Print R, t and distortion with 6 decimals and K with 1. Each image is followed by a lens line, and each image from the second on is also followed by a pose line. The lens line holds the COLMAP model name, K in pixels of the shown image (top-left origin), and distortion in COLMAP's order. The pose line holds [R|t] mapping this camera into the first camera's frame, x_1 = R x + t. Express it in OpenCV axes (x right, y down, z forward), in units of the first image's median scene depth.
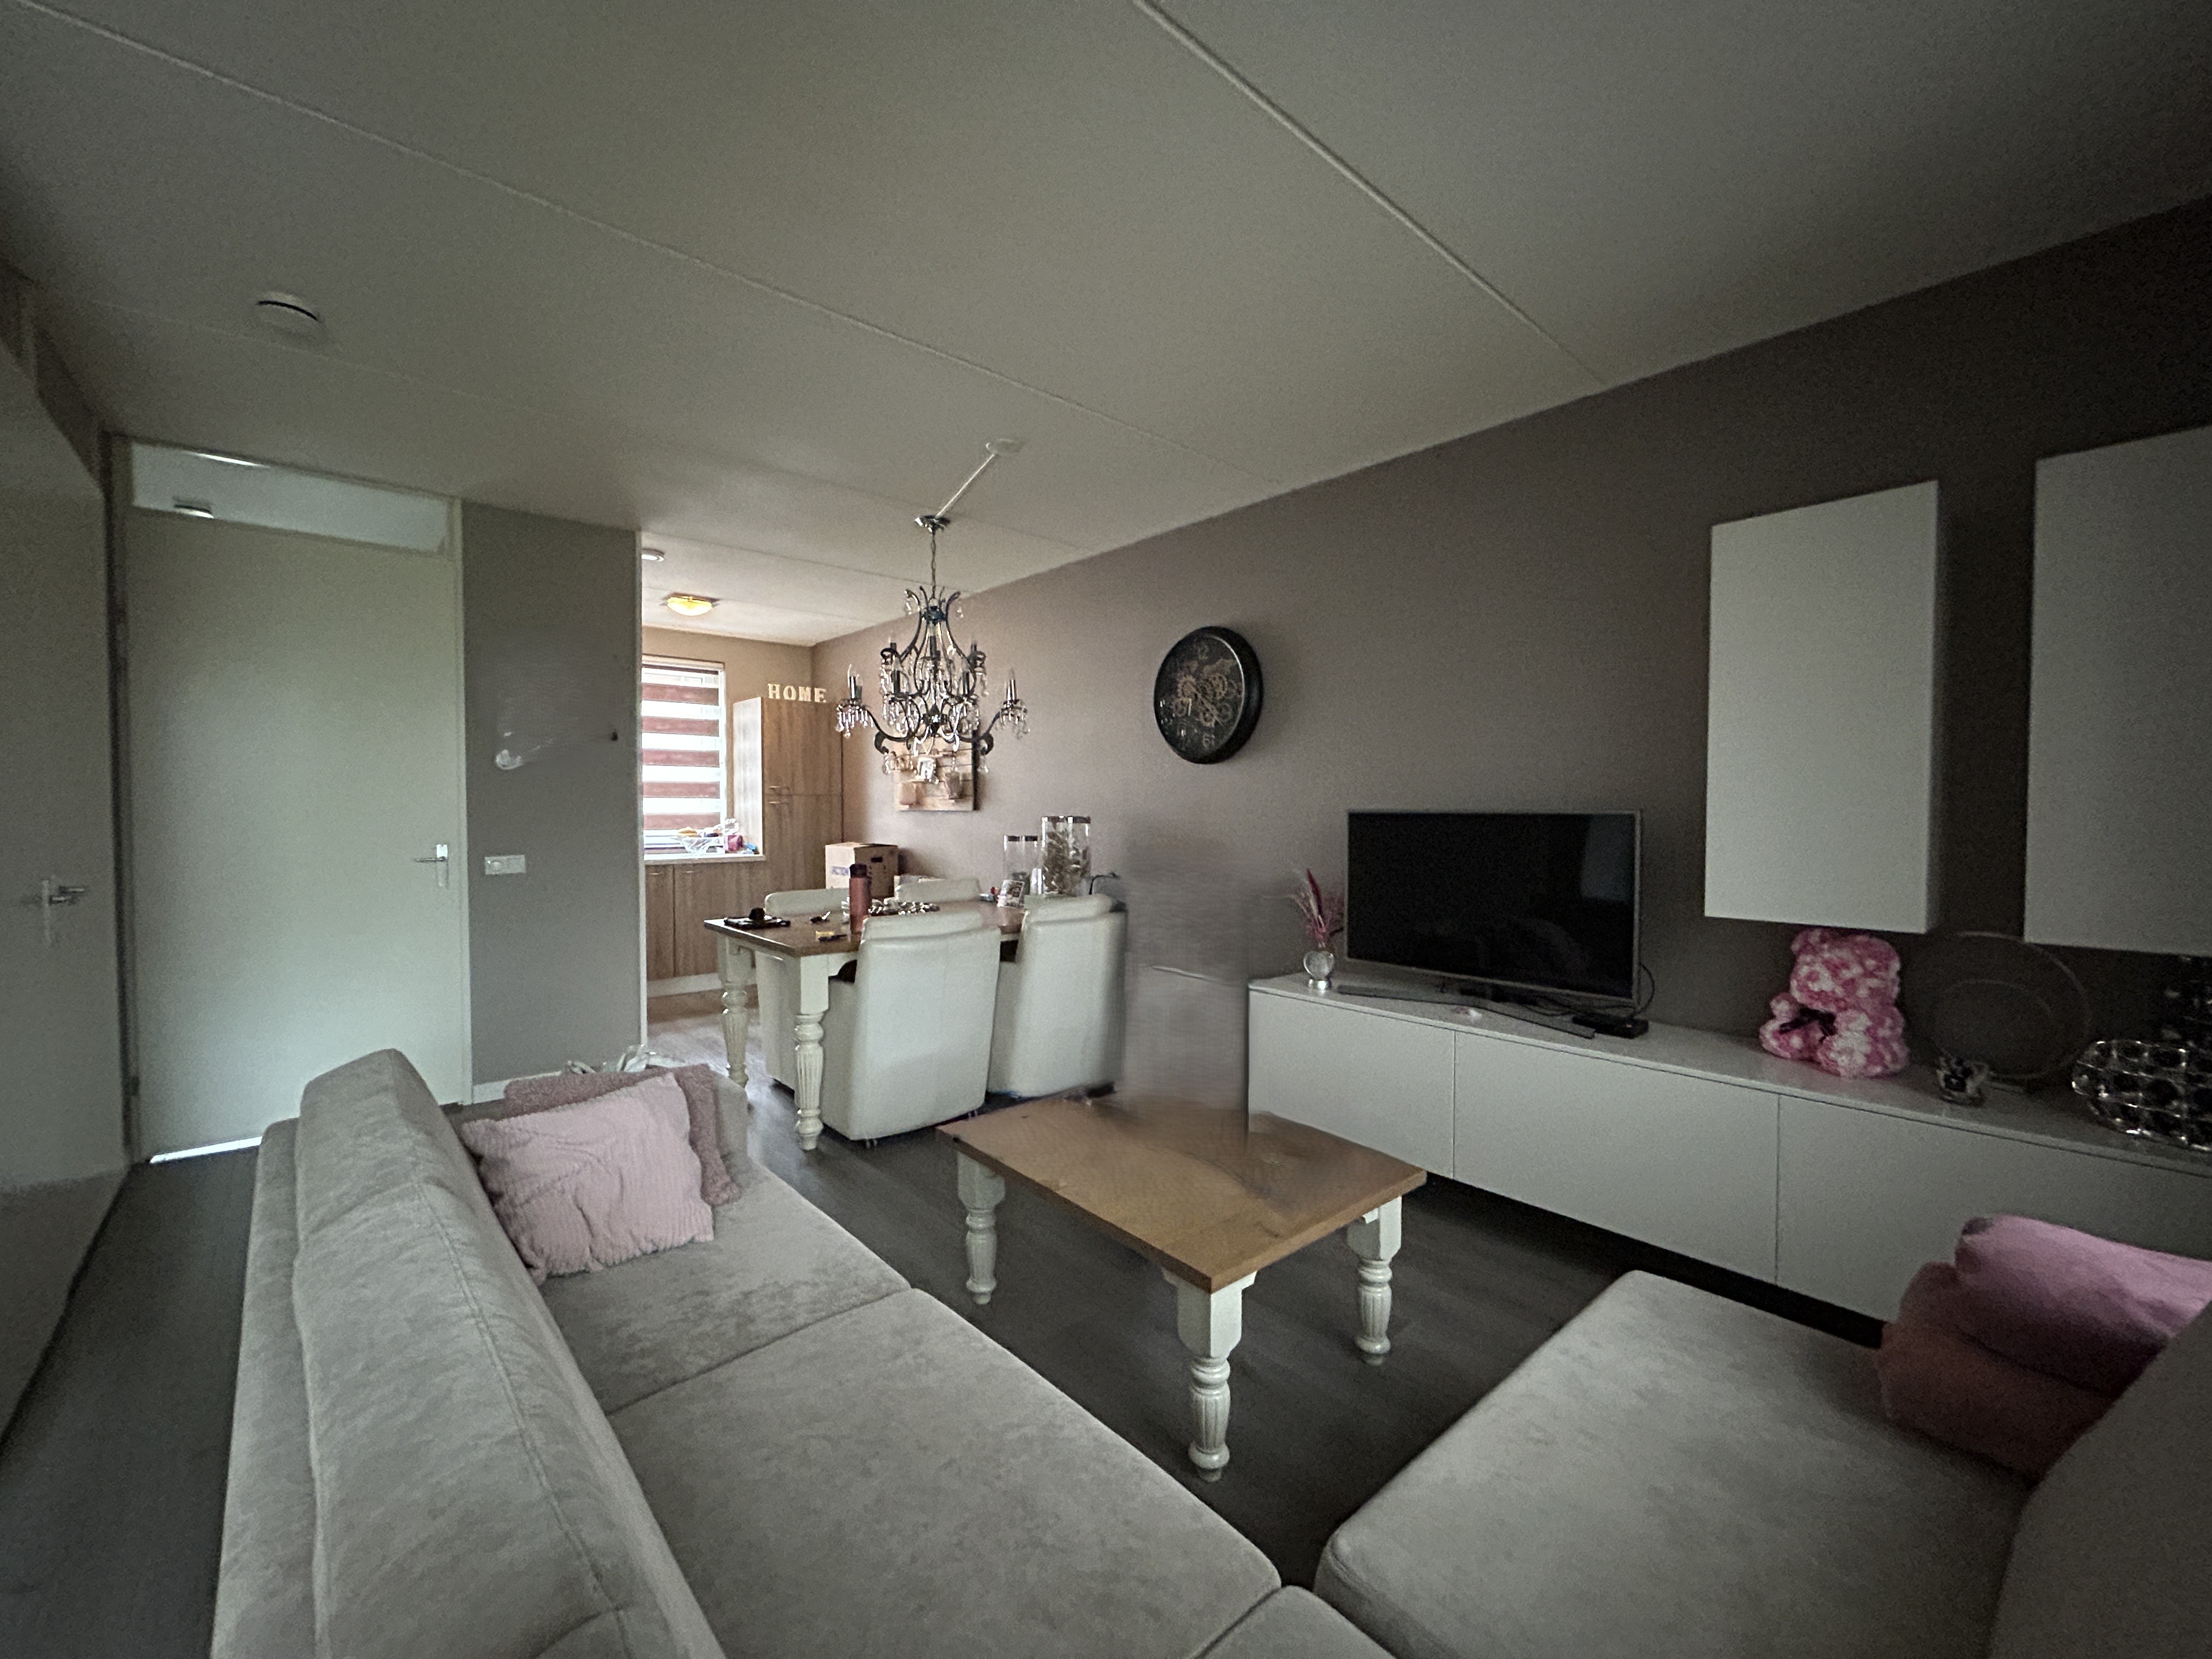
lens RADIAL K [[894.8, 0, 1106.0], [0, 894.8, 829.5], [0, 0, 1]] dist [0.000162, -0.000005]
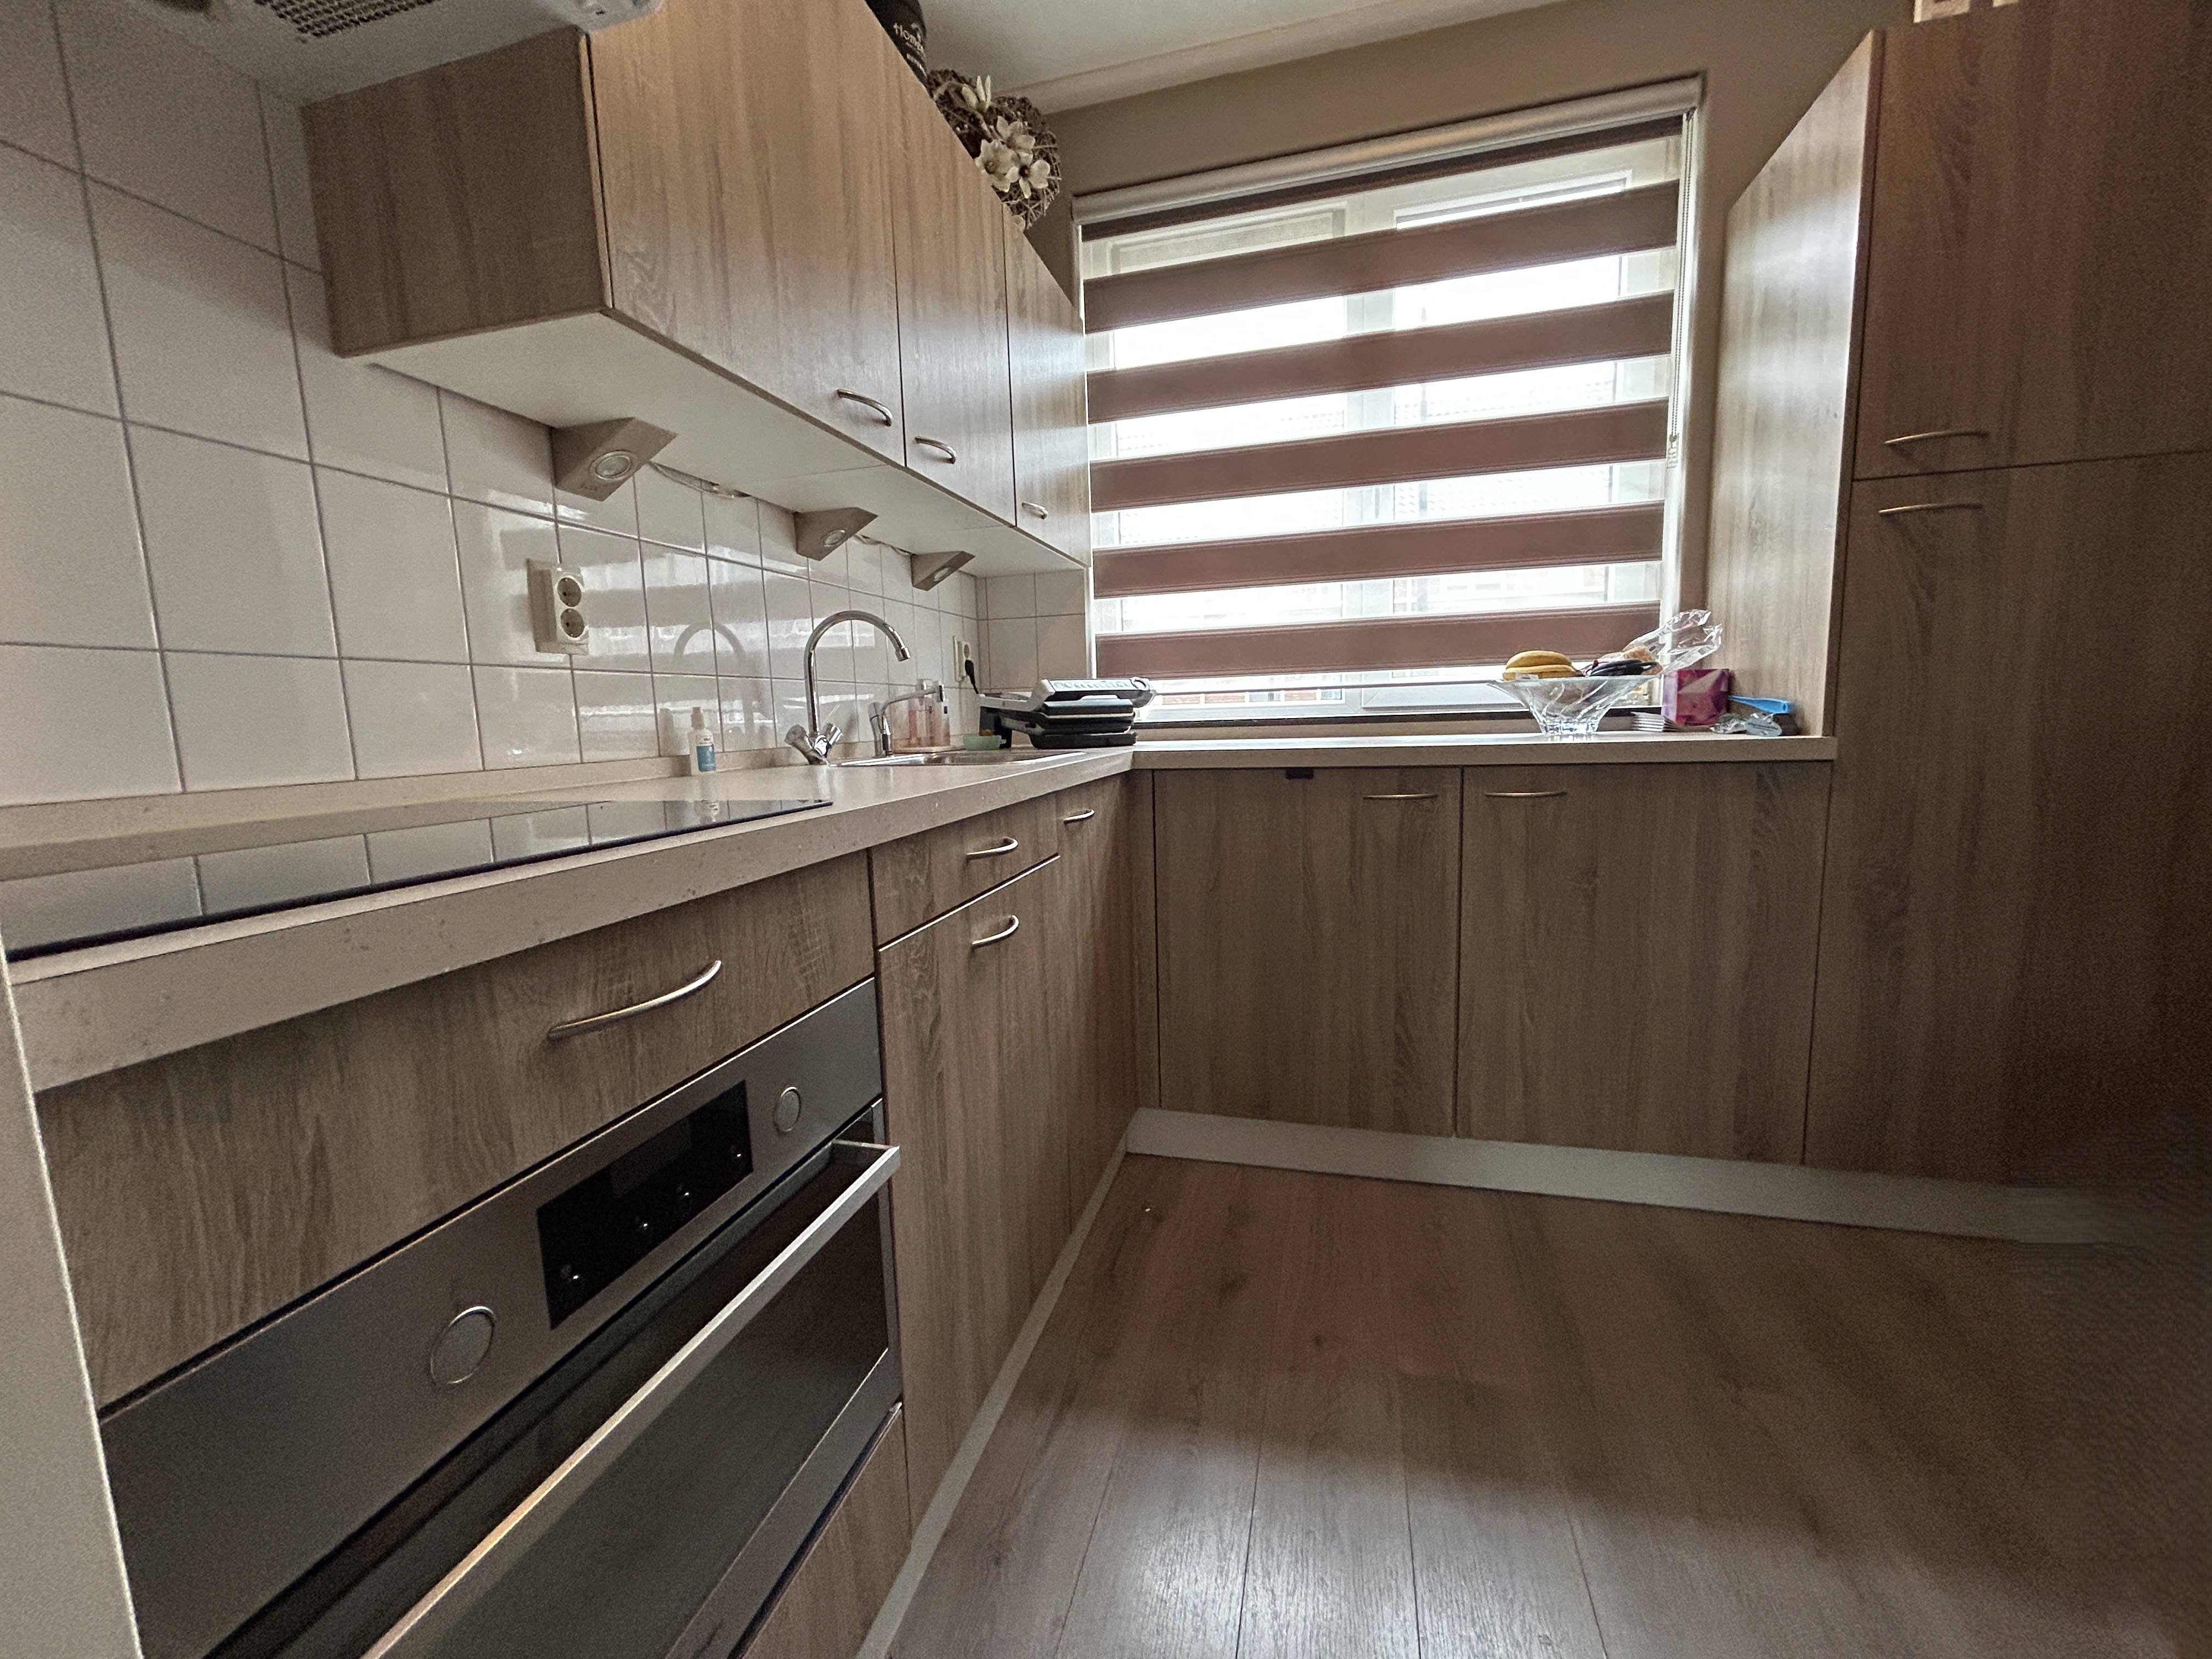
lens RADIAL K [[894.8, 0, 1106.0], [0, 894.8, 829.5], [0, 0, 1]] dist [0.000162, -0.000005]
pose [[0.547631, 0.090119, -0.831852, -0.277339], [0.009744, 0.993429, 0.114038, 0.023276], [0.836663, -0.070556, 0.543154, 0.680894]]
